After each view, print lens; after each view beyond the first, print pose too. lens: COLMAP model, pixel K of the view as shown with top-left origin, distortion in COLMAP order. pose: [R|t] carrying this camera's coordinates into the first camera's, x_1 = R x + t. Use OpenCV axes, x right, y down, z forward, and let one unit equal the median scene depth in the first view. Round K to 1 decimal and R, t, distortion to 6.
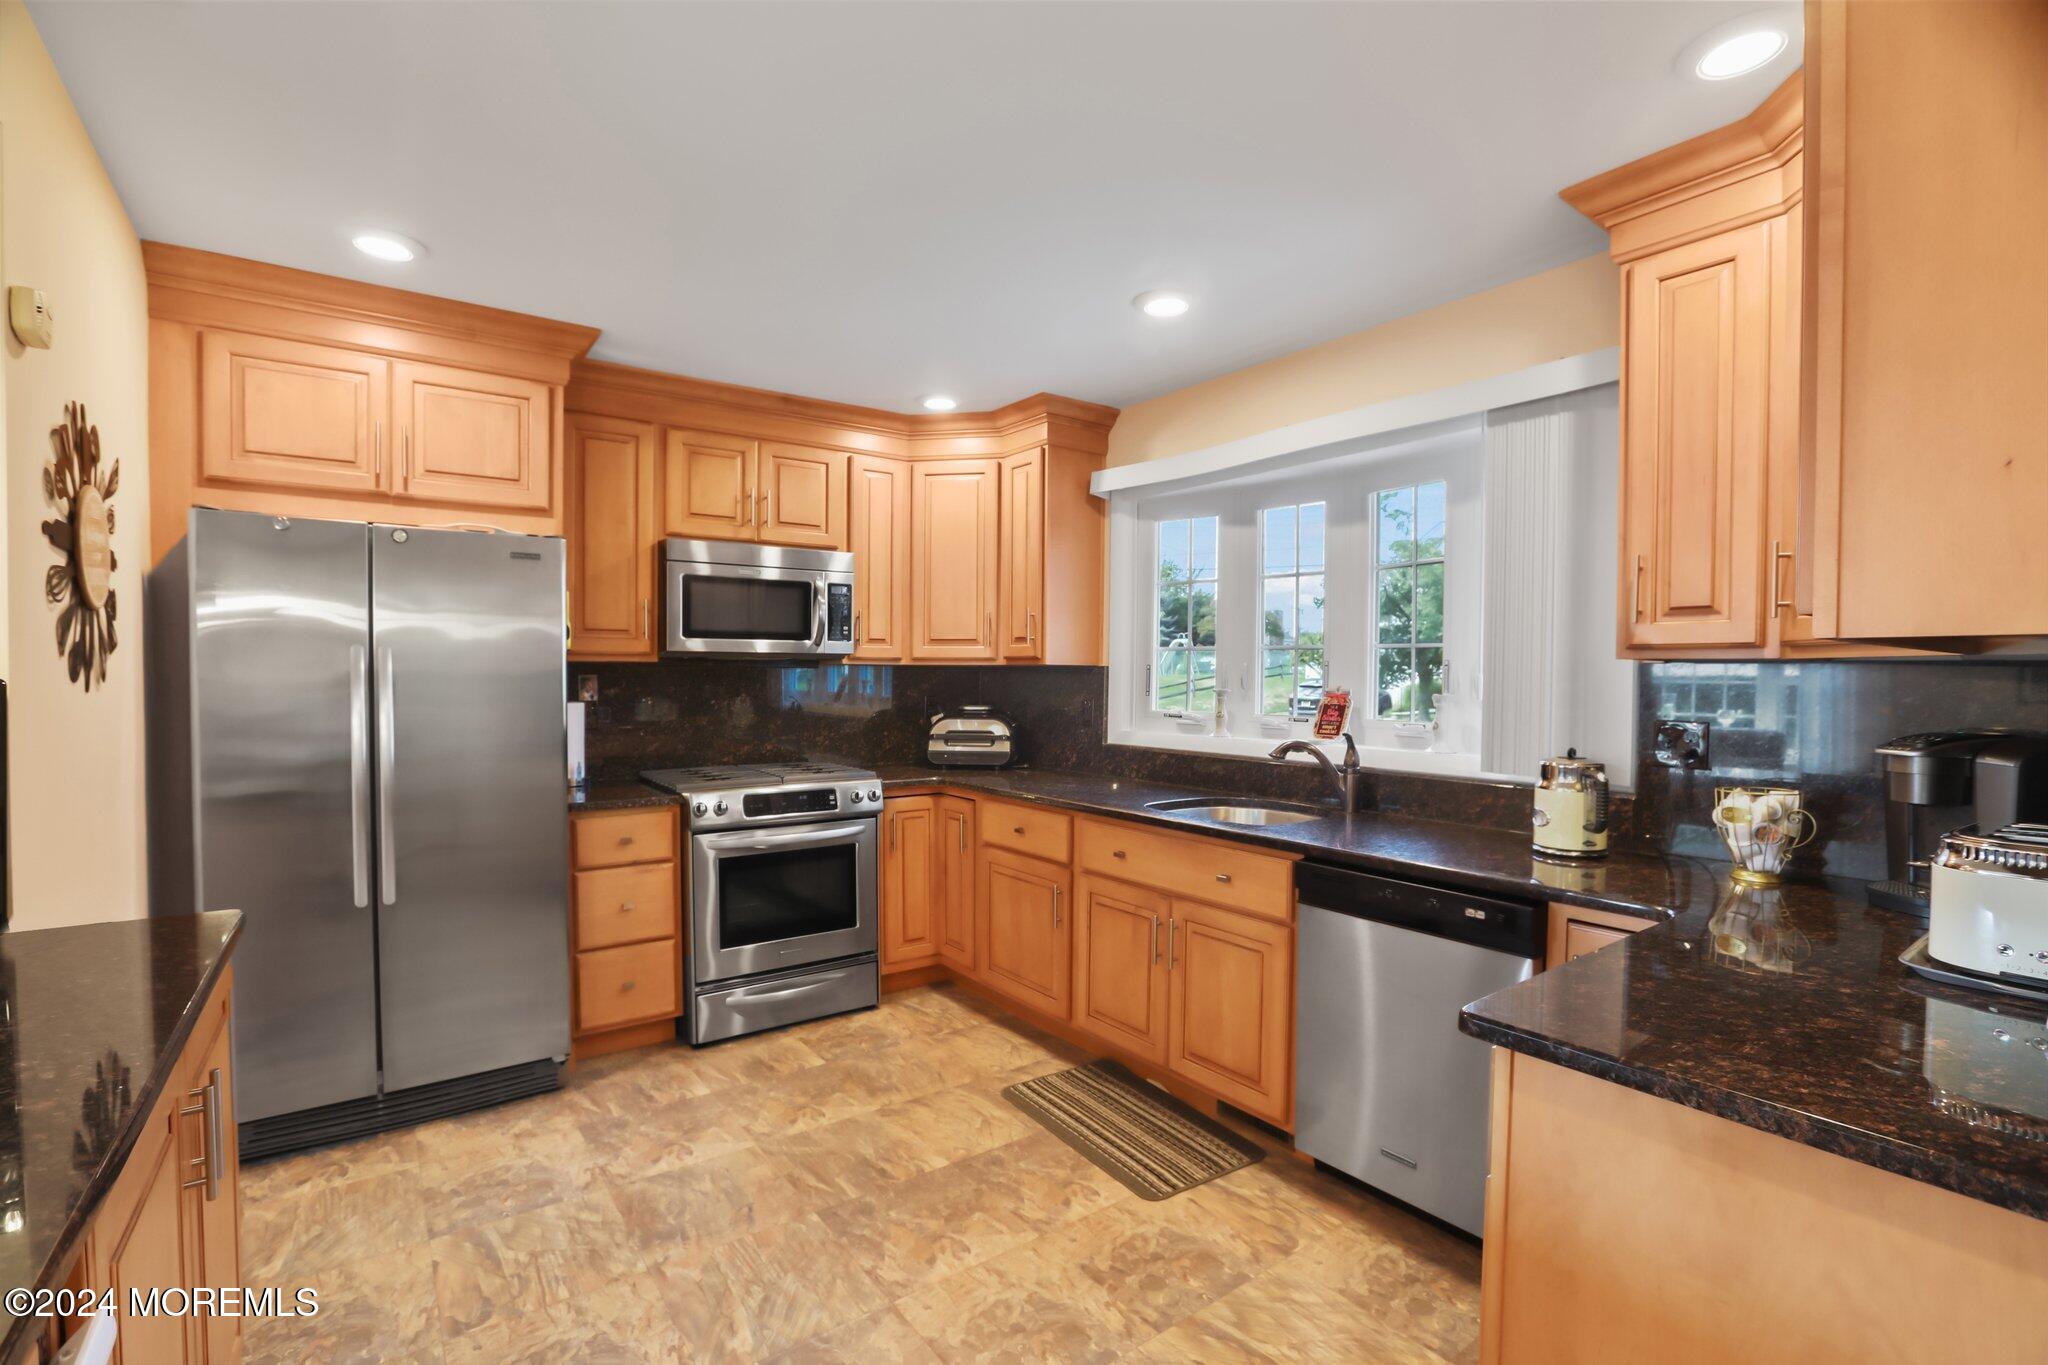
lens RADIAL K [[919.6, 0, 1009.4], [0, 919.6, 698.8], [0, 0, 1]] dist [-0.025742, 0.001023]
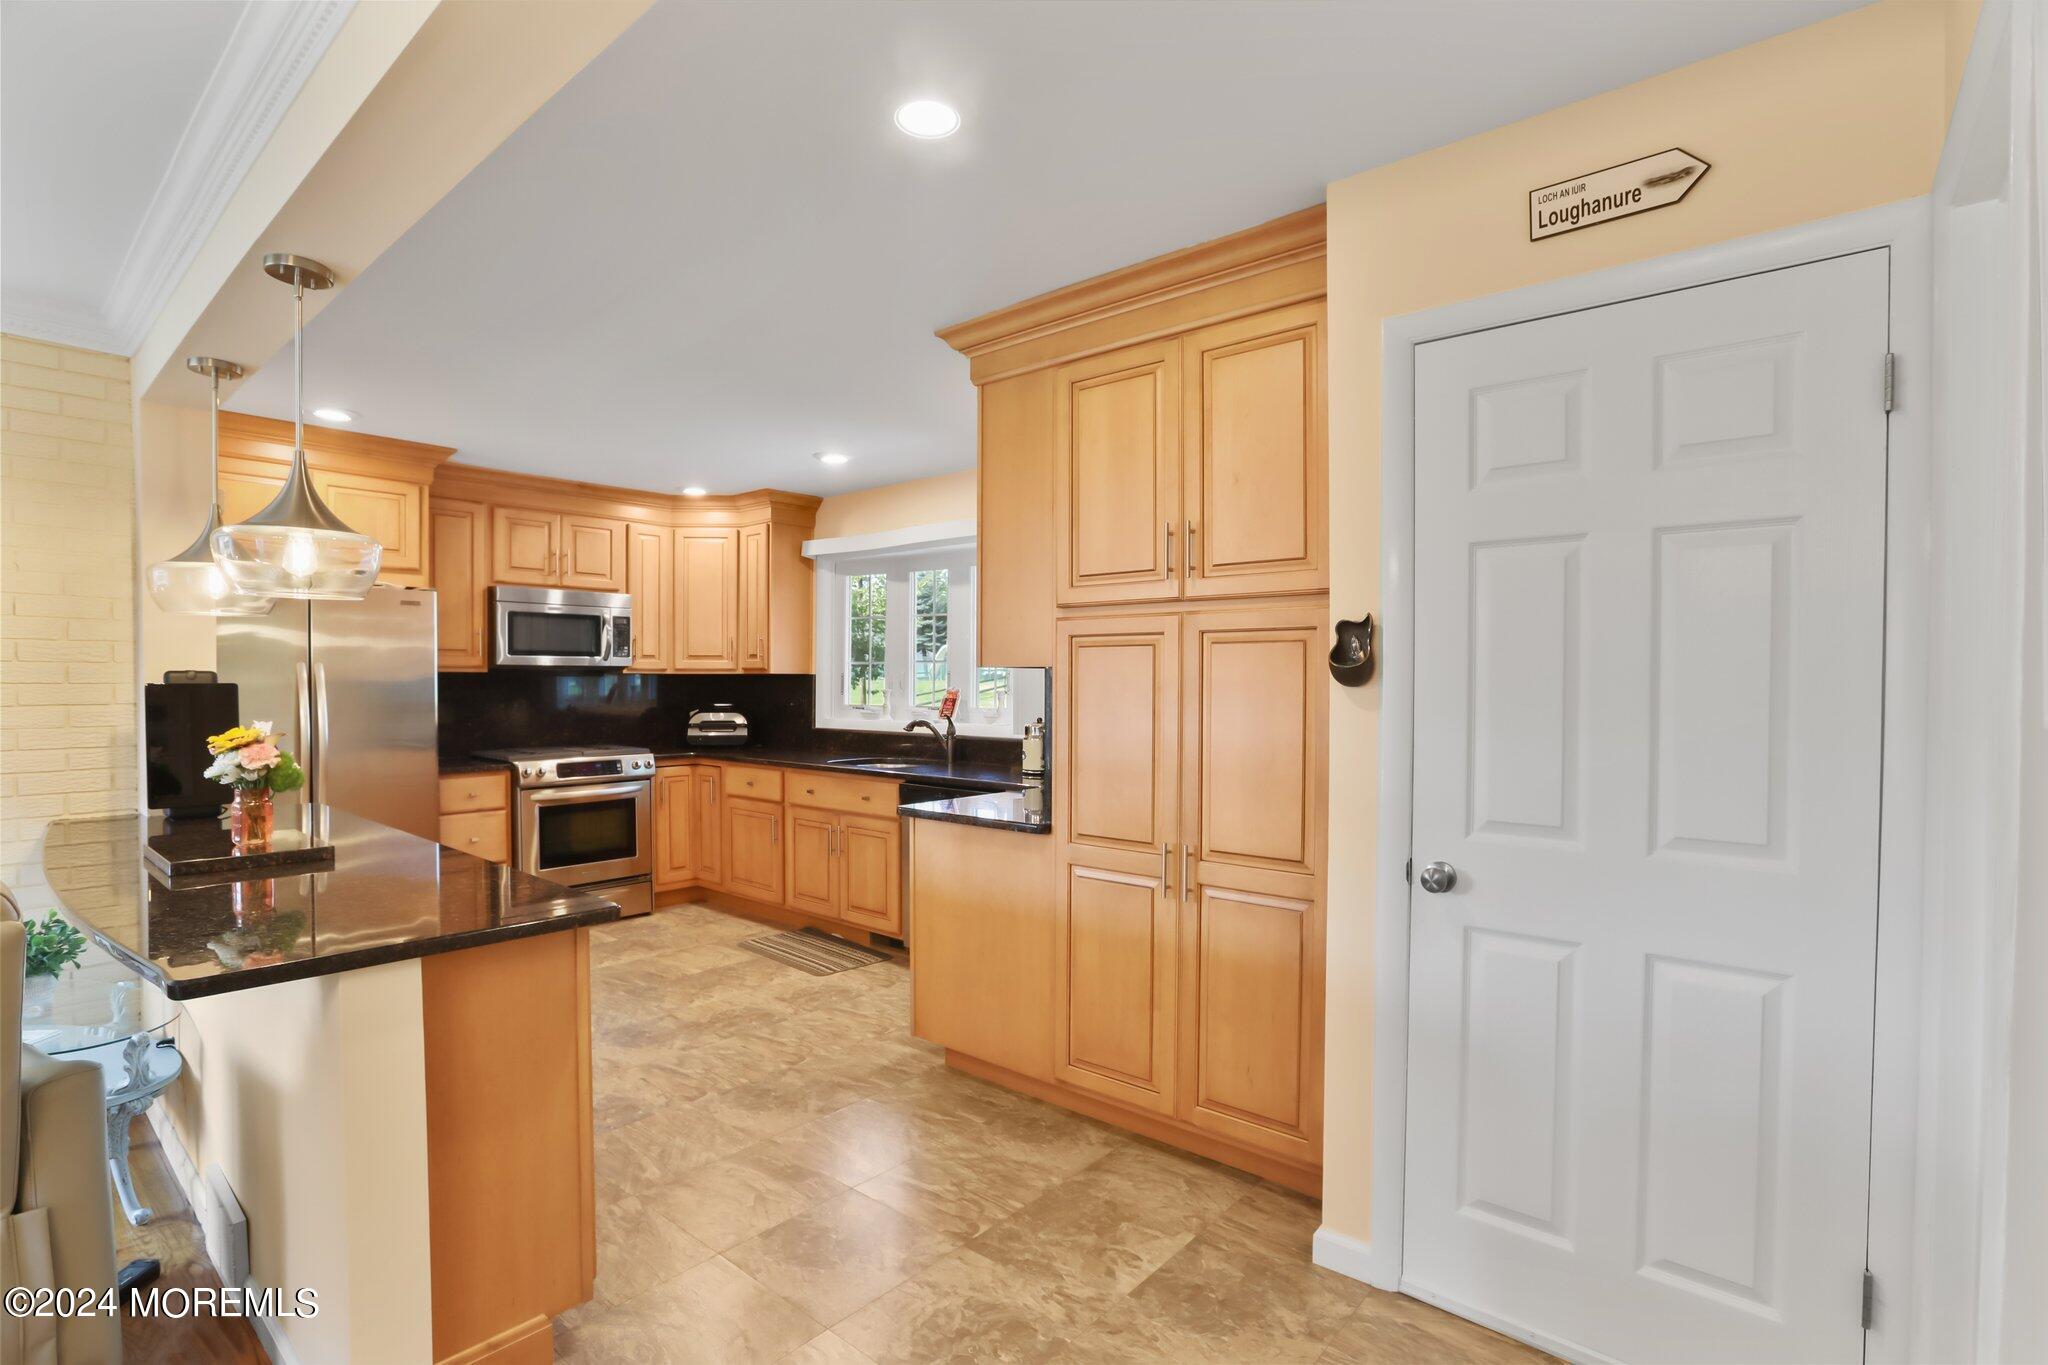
lens RADIAL K [[956.6, 0, 994.6], [0, 956.6, 700.6], [0, 0, 1]] dist [-0.038331, 0.001356]
pose [[0.974831, -0.007295, 0.222826, 0.055899], [0.008619, 0.999951, -0.004968, 0.018743], [-0.222779, 0.006764, 0.974845, -0.642402]]
